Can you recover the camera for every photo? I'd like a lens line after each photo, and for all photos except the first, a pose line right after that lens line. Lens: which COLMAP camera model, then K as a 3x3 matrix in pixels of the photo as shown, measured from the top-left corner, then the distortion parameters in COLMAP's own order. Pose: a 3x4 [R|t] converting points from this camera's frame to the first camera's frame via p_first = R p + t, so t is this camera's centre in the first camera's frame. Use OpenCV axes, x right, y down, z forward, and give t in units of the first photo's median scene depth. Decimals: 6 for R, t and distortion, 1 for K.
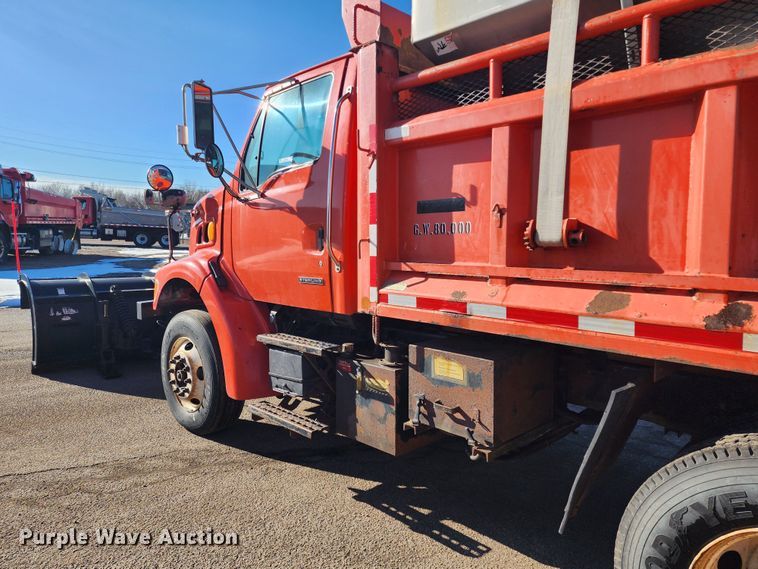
lens RADIAL K [[550.8, 0, 381.1], [0, 550.8, 271.5], [0, 0, 1]] dist [0.079716, -0.002728]
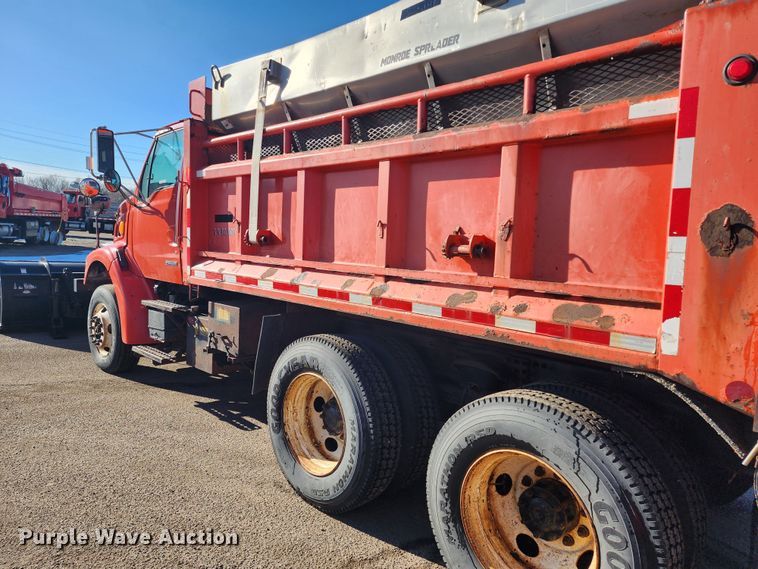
lens RADIAL K [[560.9, 0, 379.0], [0, 560.9, 284.5], [0, 0, 1]] dist [0.075992, -0.002809]
pose [[0.999298, 0.036786, -0.007145, 0.390162], [-0.036668, 0.999199, 0.016019, 0.024593], [0.007728, -0.015745, 0.999846, -0.471066]]
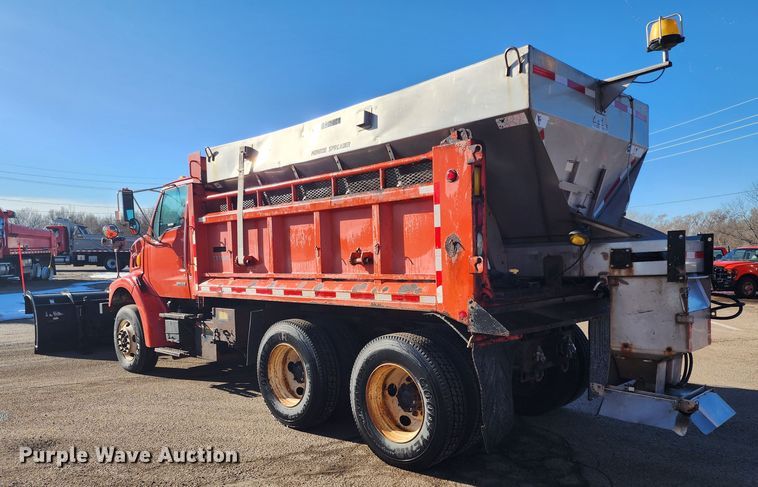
lens RADIAL K [[598.8, 0, 377.8], [0, 598.8, 271.4], [0, 0, 1]] dist [0.076326, 0.005804]
pose [[0.999353, -0.035934, 0.001596, 0.519112], [0.035965, 0.998961, -0.027980, 0.051183], [-0.000589, 0.028019, 0.999607, -1.079509]]
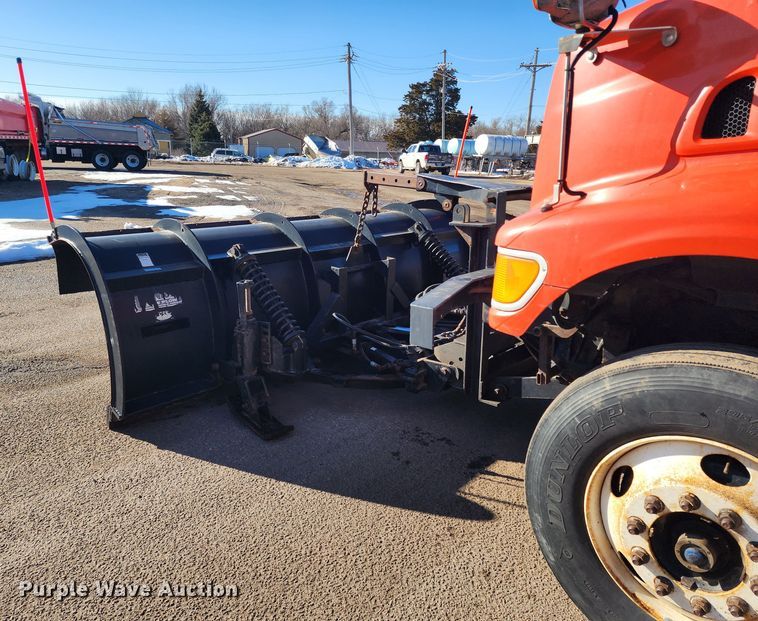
lens RADIAL K [[587.9, 0, 379.0], [0, 587.9, 310.5], [0, 0, 1]] dist [0.008186, 0.001990]
pose [[0.998134, -0.025462, 0.055507, -0.623576], [0.014294, 0.981094, 0.193001, -0.024340], [-0.059372, -0.191848, 0.979627, 0.772849]]
